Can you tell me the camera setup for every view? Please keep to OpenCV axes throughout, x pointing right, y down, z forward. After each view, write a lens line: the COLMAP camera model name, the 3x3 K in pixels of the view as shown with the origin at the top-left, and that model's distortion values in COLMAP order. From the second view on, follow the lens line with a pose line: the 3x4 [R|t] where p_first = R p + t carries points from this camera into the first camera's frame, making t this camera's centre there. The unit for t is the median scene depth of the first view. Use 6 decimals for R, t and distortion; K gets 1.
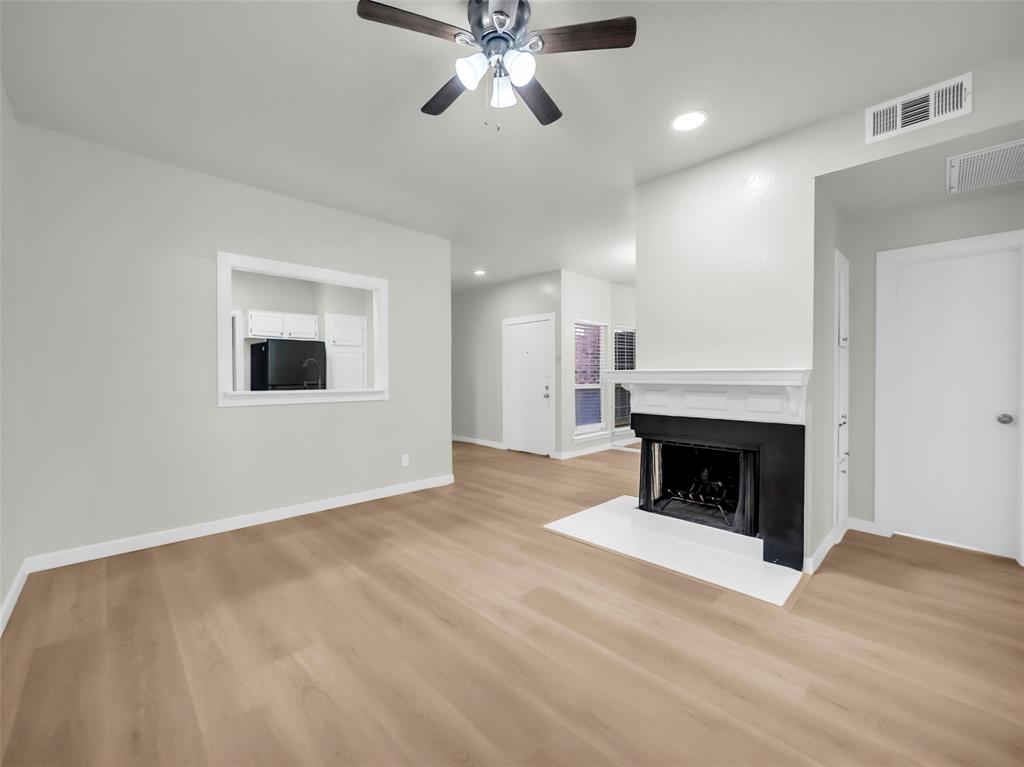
lens RADIAL K [[421.2, 0, 492.0], [0, 421.2, 381.0], [0, 0, 1]] dist [-0.023543, 0.011909]
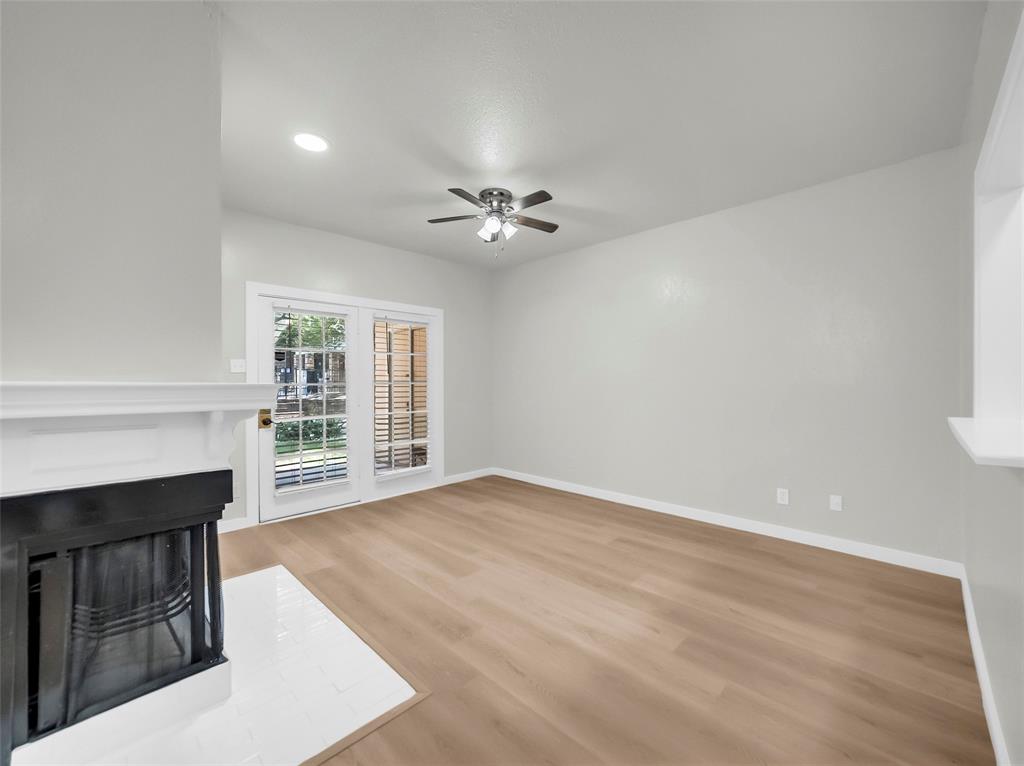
lens RADIAL K [[421.2, 0, 492.0], [0, 421.2, 380.5], [0, 0, 1]] dist [-0.023543, 0.011909]
pose [[-0.999741, 0.012283, -0.019163, 0.043992], [0.012091, 0.999876, 0.010108, -0.039658], [0.019284, 0.009873, -0.999765, 1.955225]]
